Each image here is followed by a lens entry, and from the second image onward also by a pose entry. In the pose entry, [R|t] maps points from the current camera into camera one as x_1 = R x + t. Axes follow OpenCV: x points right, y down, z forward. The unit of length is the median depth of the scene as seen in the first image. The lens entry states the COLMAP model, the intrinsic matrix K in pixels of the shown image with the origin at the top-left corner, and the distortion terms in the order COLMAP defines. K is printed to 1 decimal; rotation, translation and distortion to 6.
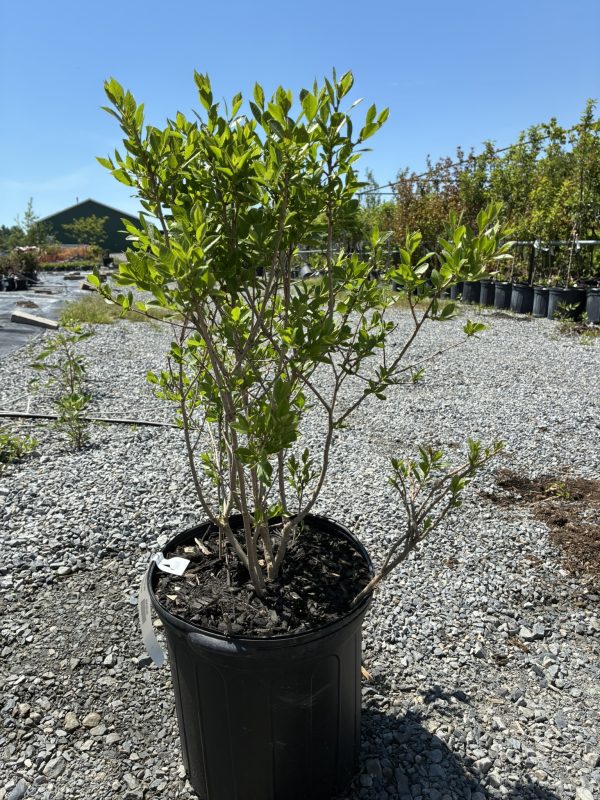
lens RADIAL K [[628.3, 0, 300.0], [0, 628.3, 400.0], [0, 0, 1]] dist [0.069121, -0.131917]
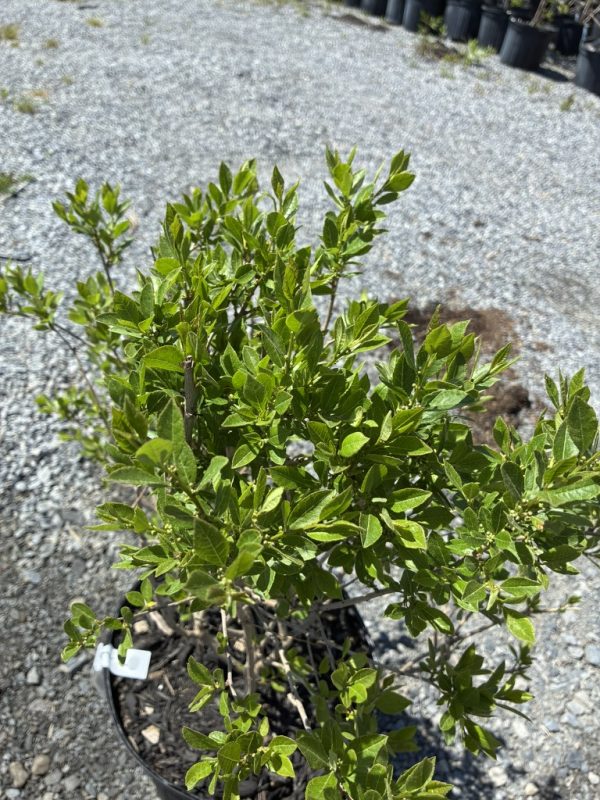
lens RADIAL K [[628.3, 0, 300.0], [0, 628.3, 400.0], [0, 0, 1]] dist [0.069121, -0.131917]
pose [[0.959113, -0.103969, 0.263235, -0.135289], [-0.029284, 0.888634, 0.457681, -0.327593], [-0.281504, -0.446676, 0.849256, 0.318057]]
